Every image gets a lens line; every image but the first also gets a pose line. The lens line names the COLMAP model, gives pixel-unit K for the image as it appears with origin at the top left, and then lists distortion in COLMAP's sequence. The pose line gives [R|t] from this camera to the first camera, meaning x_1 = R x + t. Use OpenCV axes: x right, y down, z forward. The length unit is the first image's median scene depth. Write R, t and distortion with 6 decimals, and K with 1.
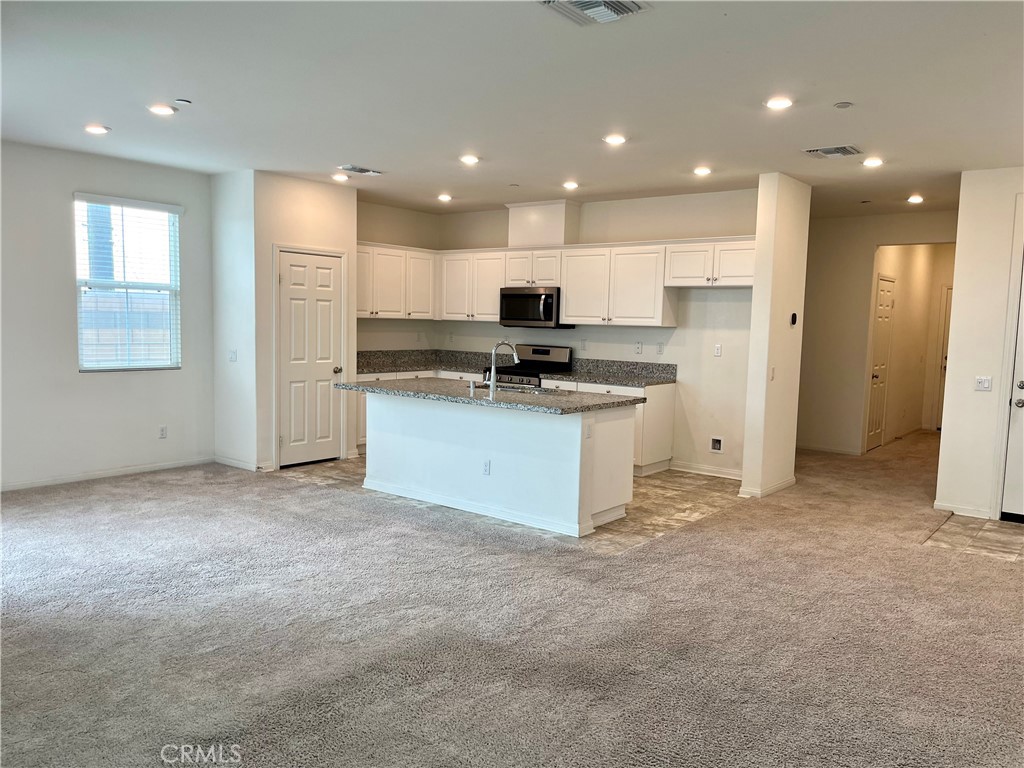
lens RADIAL K [[775.5, 0, 510.3], [0, 775.5, 387.9], [0, 0, 1]] dist [0.050445, -0.075208]
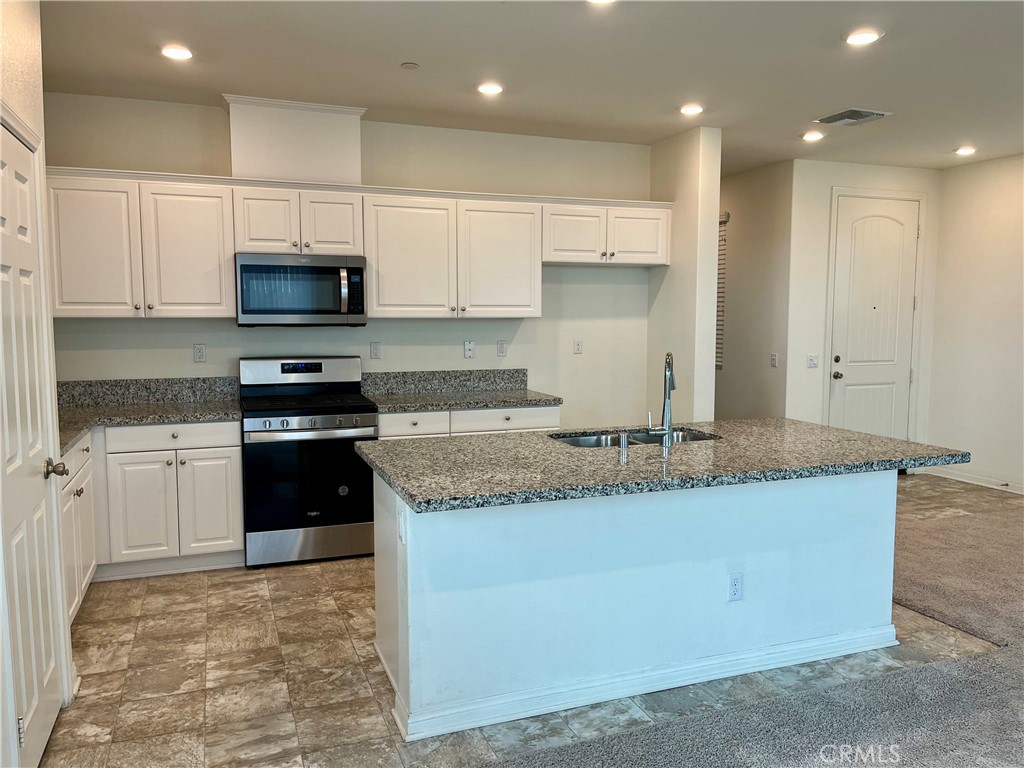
lens RADIAL K [[775.5, 0, 512.8], [0, 775.5, 380.0], [0, 0, 1]] dist [0.050445, -0.075208]
pose [[0.507093, -0.101542, 0.855889, -0.395355], [0.088459, 0.993923, 0.065509, -0.064398], [-0.857340, 0.042492, 0.512994, 0.596754]]
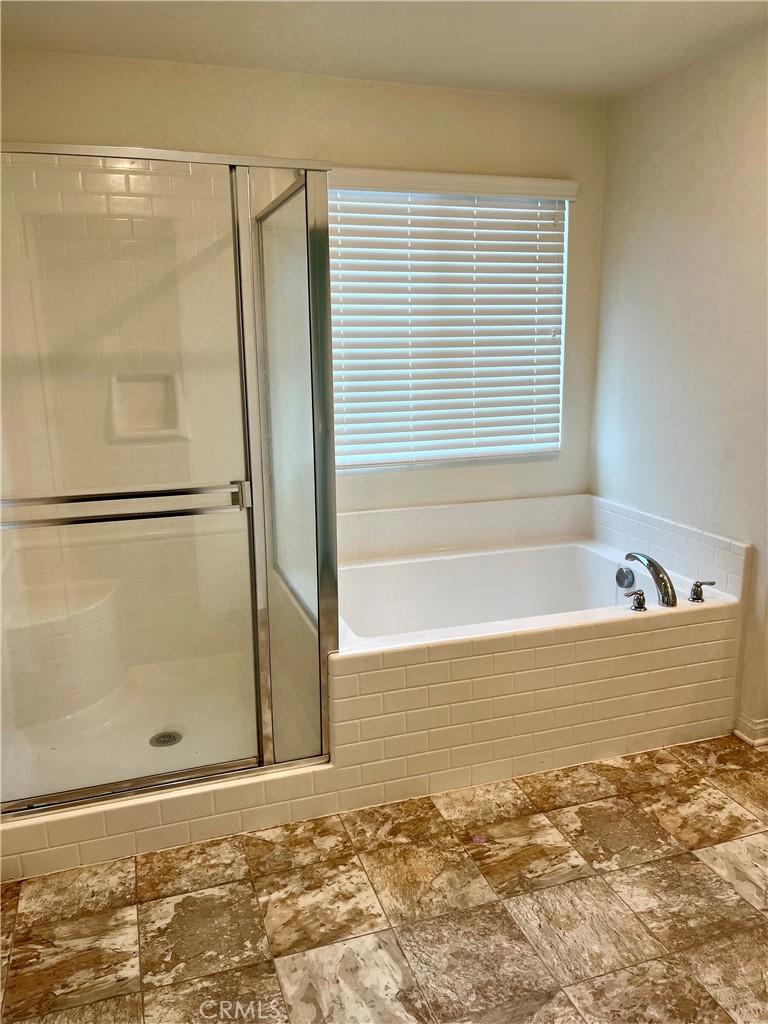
lens RADIAL K [[775.5, 0, 380.1], [0, 775.5, 503.1], [0, 0, 1]] dist [0.050445, -0.075208]
pose [[-0.543719, 0.152652, -0.825268, 0.947645], [-0.073625, 0.970853, 0.228088, -0.117366], [0.836032, 0.184776, -0.516632, 1.701278]]
